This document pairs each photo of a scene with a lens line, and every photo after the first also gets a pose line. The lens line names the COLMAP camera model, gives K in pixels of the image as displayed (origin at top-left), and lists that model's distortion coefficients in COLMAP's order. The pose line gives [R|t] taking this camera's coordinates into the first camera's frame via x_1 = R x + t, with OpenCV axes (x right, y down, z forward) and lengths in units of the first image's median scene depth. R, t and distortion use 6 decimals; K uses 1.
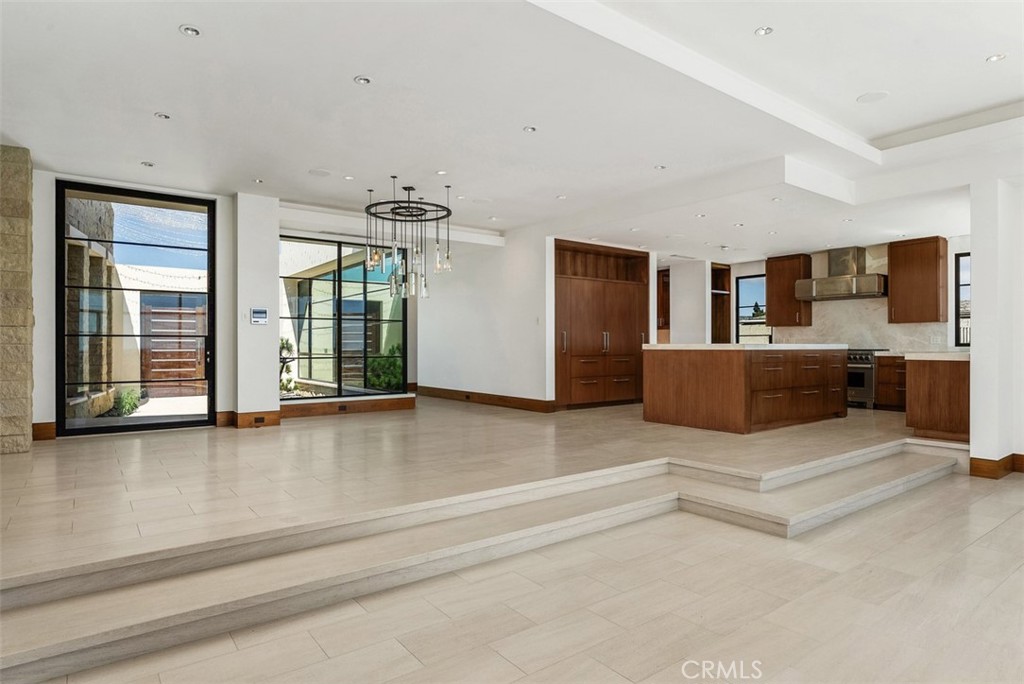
lens RADIAL K [[570.8, 0, 512.0], [0, 570.8, 342.0], [0, 0, 1]] dist [-0.000875, -0.001159]
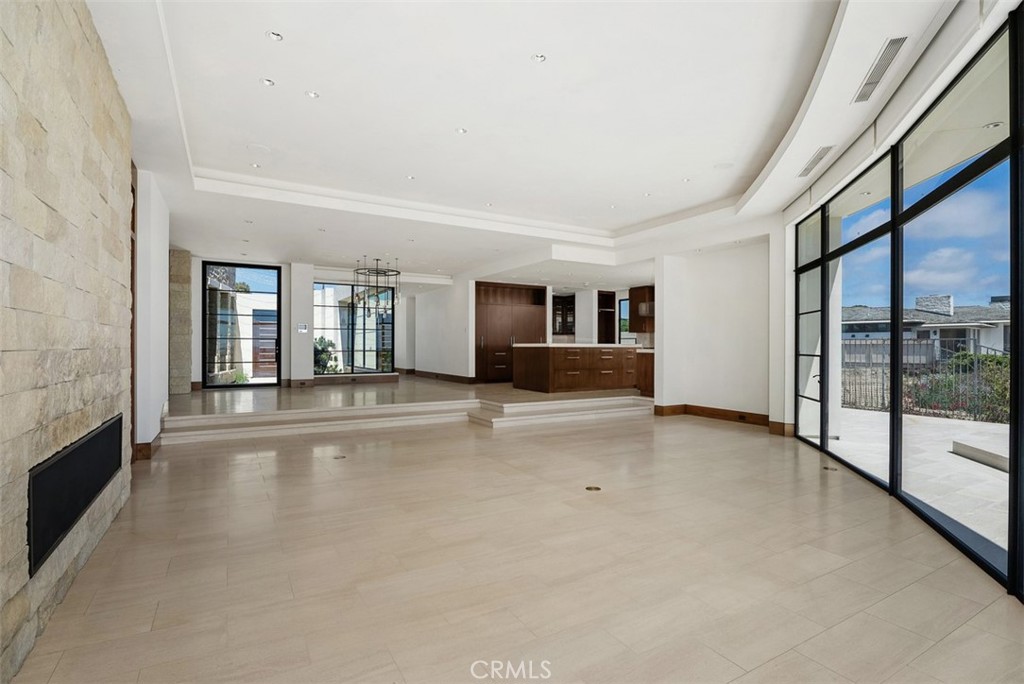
lens RADIAL K [[493.2, 0, 512.0], [0, 493.2, 342.0], [0, 0, 1]] dist [-0.001044, -0.000060]
pose [[0.992799, 0.002066, -0.119776, 0.357688], [-0.002237, 0.999997, -0.001291, 0.000166], [0.119773, 0.001550, 0.992800, -0.431131]]
